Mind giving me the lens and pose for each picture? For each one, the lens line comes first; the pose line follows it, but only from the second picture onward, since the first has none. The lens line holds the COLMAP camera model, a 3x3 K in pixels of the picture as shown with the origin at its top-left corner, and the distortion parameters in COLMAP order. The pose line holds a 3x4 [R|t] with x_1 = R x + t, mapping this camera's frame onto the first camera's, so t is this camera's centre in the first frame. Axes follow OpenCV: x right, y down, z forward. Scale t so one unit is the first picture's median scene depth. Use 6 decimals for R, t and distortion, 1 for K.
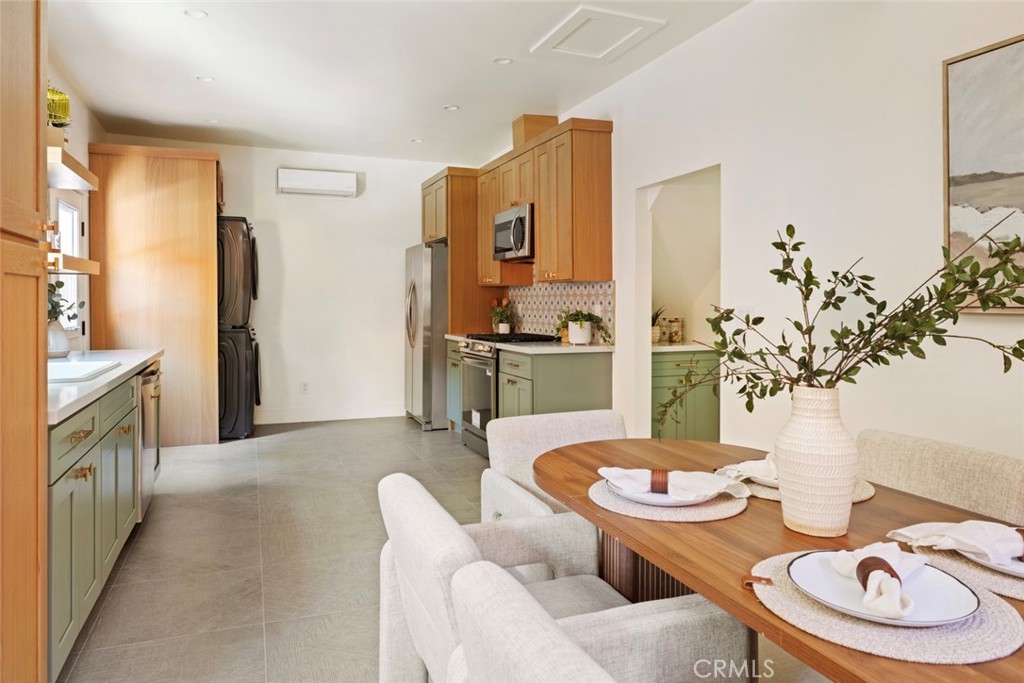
lens RADIAL K [[719.2, 0, 520.3], [0, 719.2, 310.0], [0, 0, 1]] dist [0.011998, 0.004089]
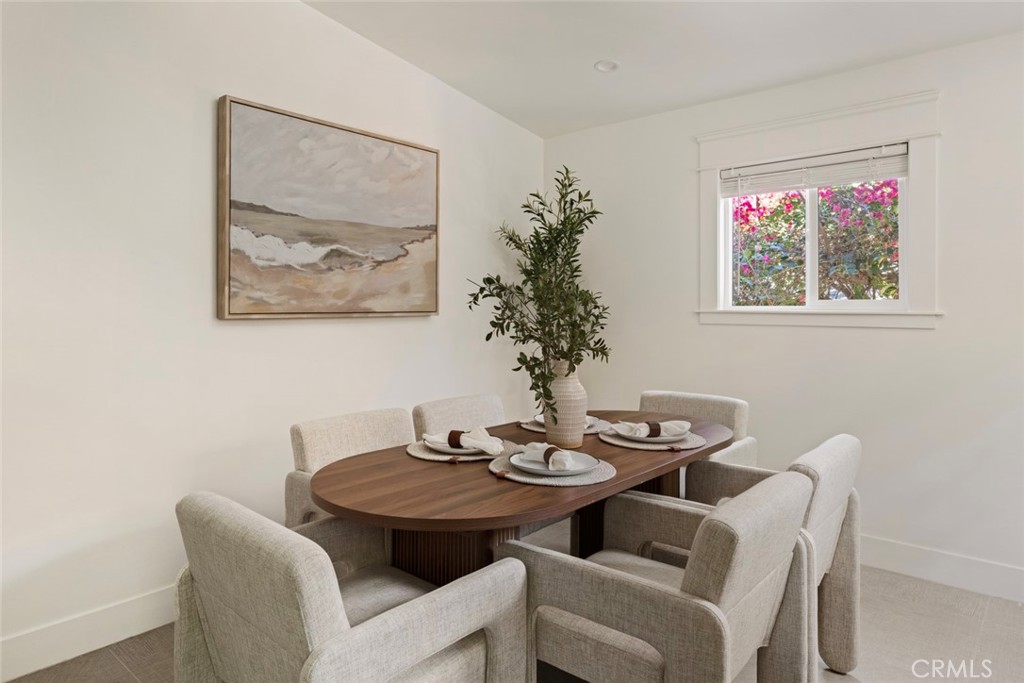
lens RADIAL K [[604.8, 0, 512.9], [0, 604.8, 314.0], [0, 0, 1]] dist [0.003351, -0.001583]
pose [[-0.452905, -0.013757, 0.891453, -0.209808], [0.011708, 0.999703, 0.021376, -0.008496], [-0.891482, 0.020118, -0.452609, 0.469513]]
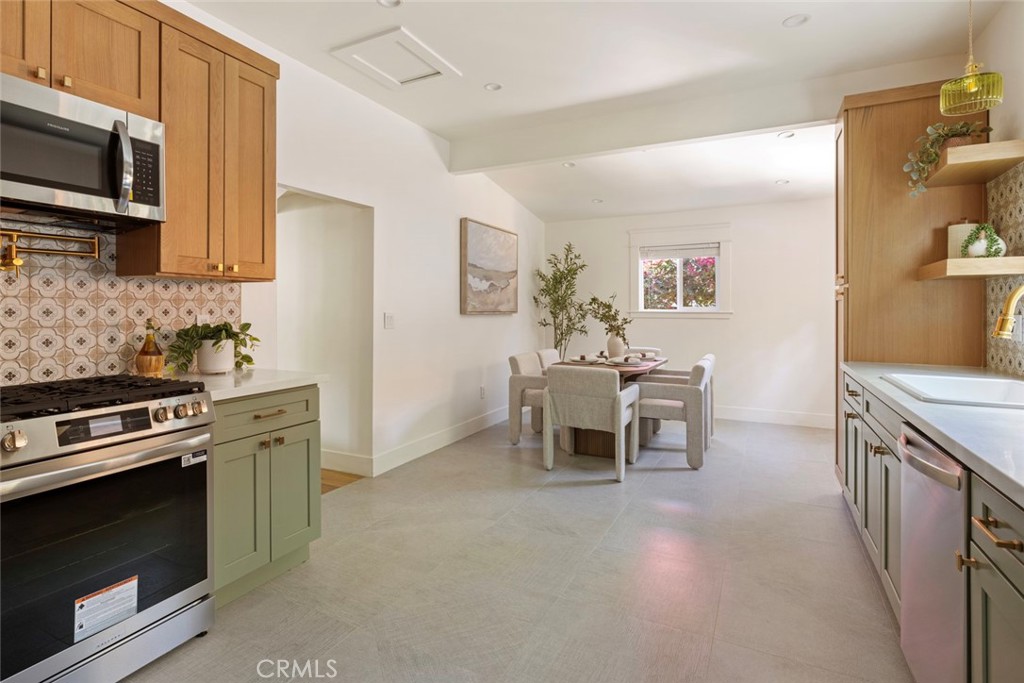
lens RADIAL K [[514.4, 0, 479.4], [0, 514.4, 320.1], [0, 0, 1]] dist [-0.002781, 0.001778]
pose [[-0.645014, -0.013607, 0.764049, -0.390172], [0.010342, 0.999594, 0.026533, -0.010794], [-0.764100, 0.025016, -0.644612, 0.984109]]
